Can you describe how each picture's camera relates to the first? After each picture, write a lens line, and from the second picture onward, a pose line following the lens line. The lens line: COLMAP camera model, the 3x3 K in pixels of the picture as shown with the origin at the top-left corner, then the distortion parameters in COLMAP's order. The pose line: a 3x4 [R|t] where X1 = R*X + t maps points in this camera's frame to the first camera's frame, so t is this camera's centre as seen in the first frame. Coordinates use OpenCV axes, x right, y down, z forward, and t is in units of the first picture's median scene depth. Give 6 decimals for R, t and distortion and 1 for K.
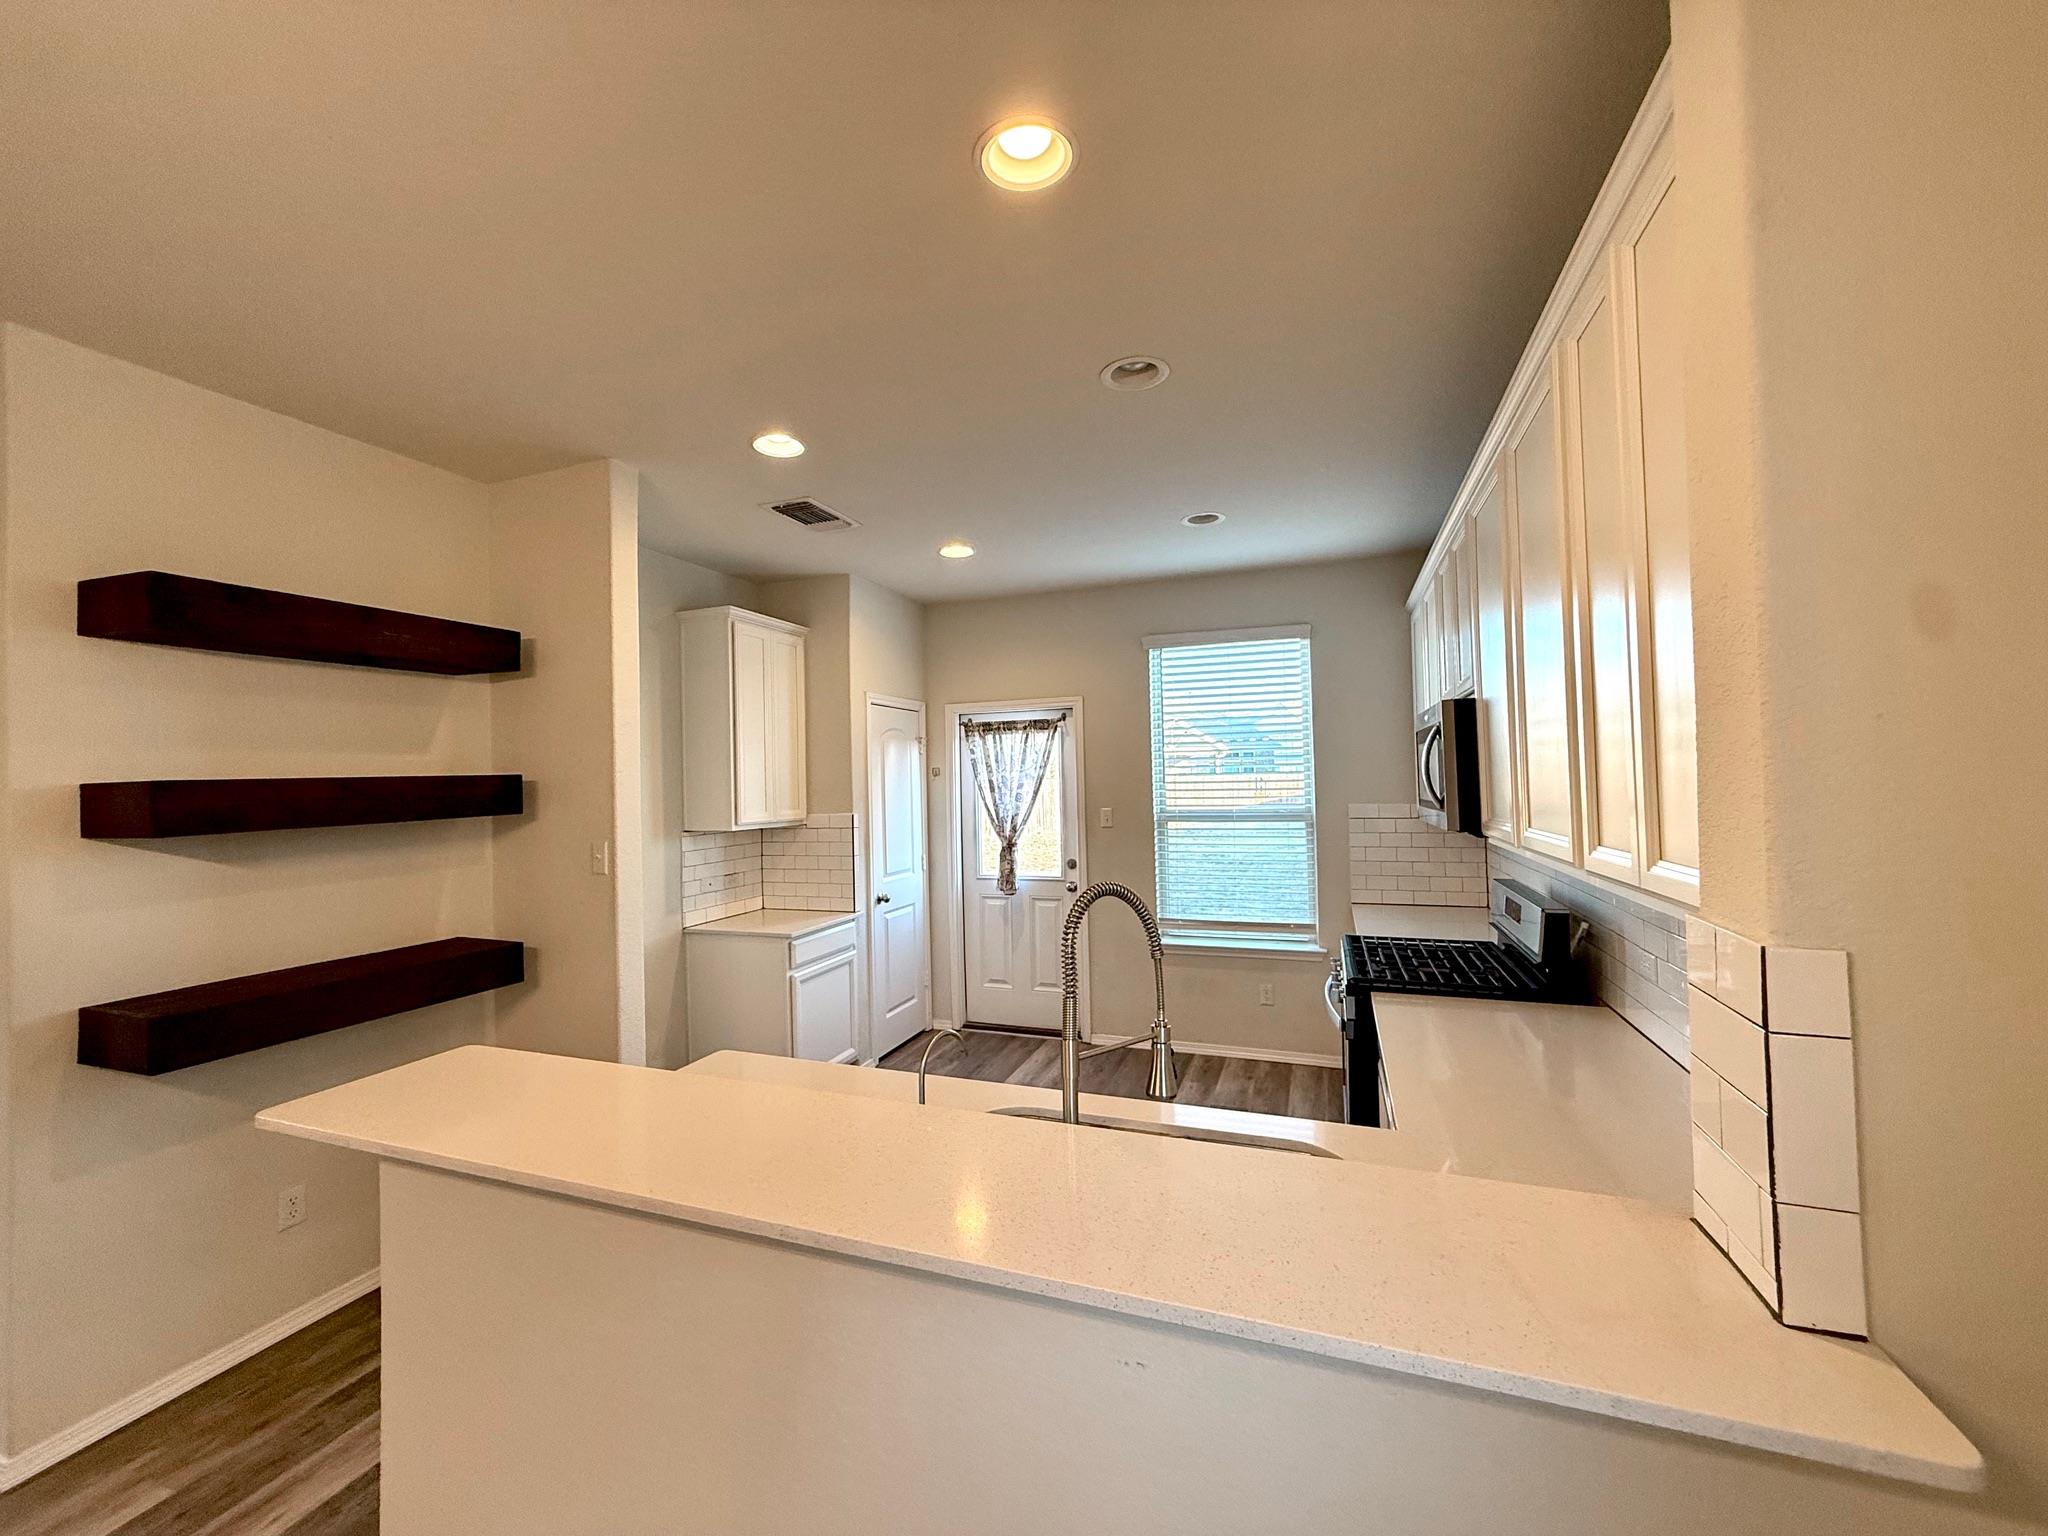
lens RADIAL K [[816.0, 0, 1017.8], [0, 816.0, 764.1], [0, 0, 1]] dist [0.001797, 0.000227]
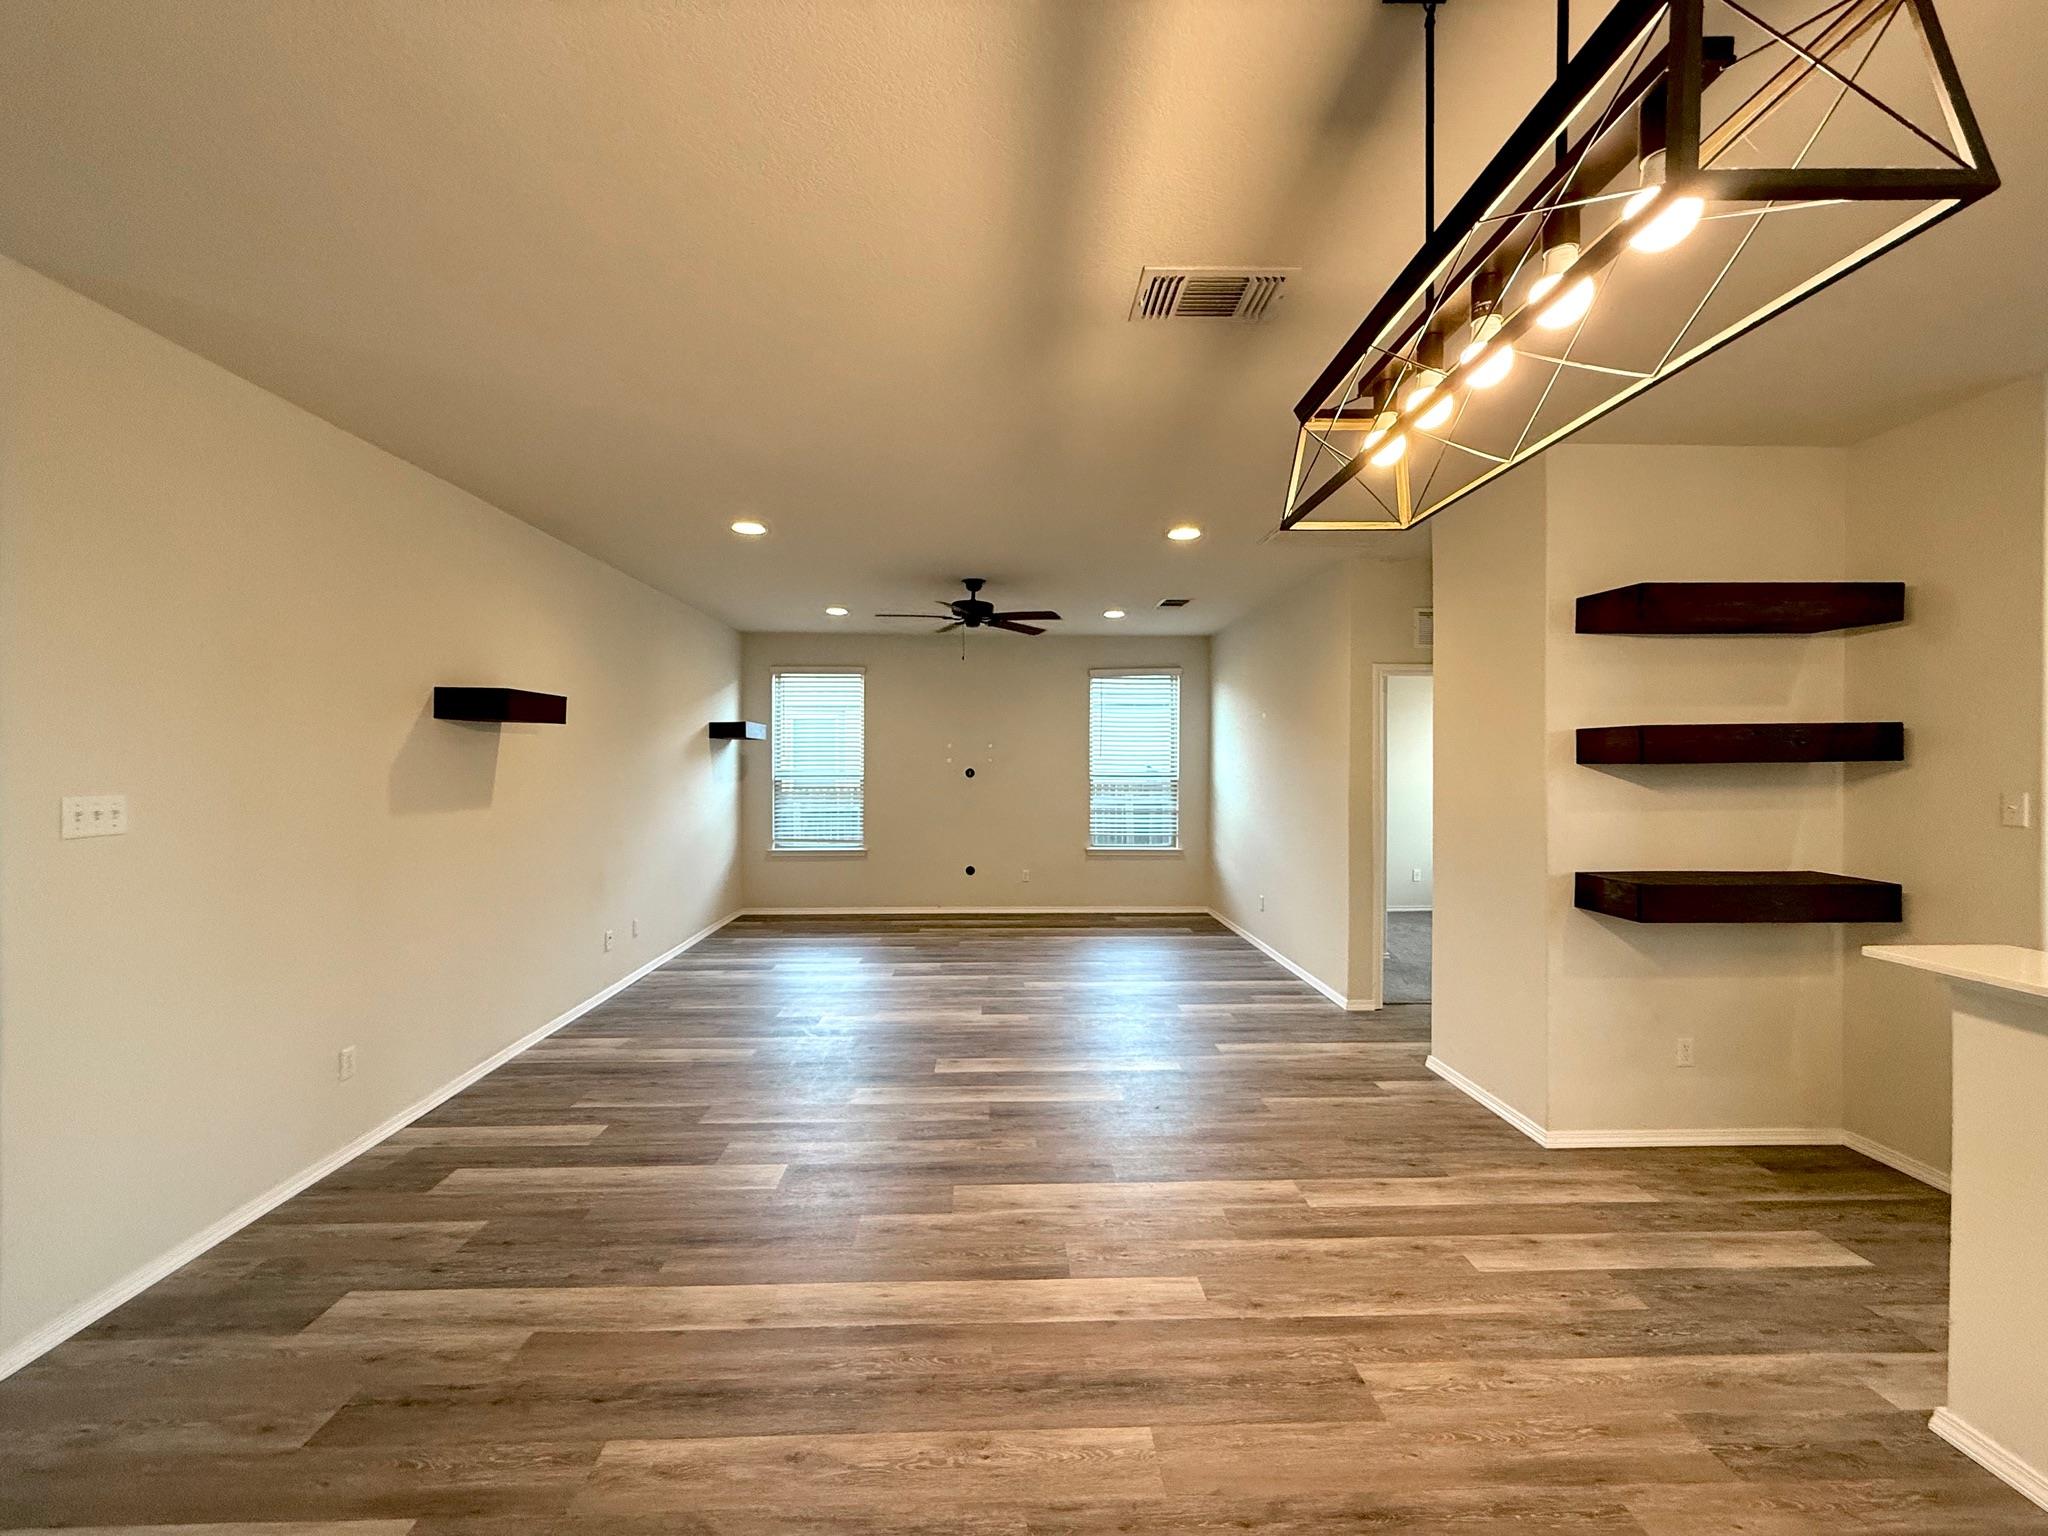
lens RADIAL K [[816.0, 0, 1017.8], [0, 816.0, 764.1], [0, 0, 1]] dist [0.001797, 0.000227]
pose [[0.380355, 0.027513, -0.924431, -0.078999], [0.011122, 0.999349, 0.034318, 0.018375], [0.924774, -0.023335, 0.379801, -0.418615]]
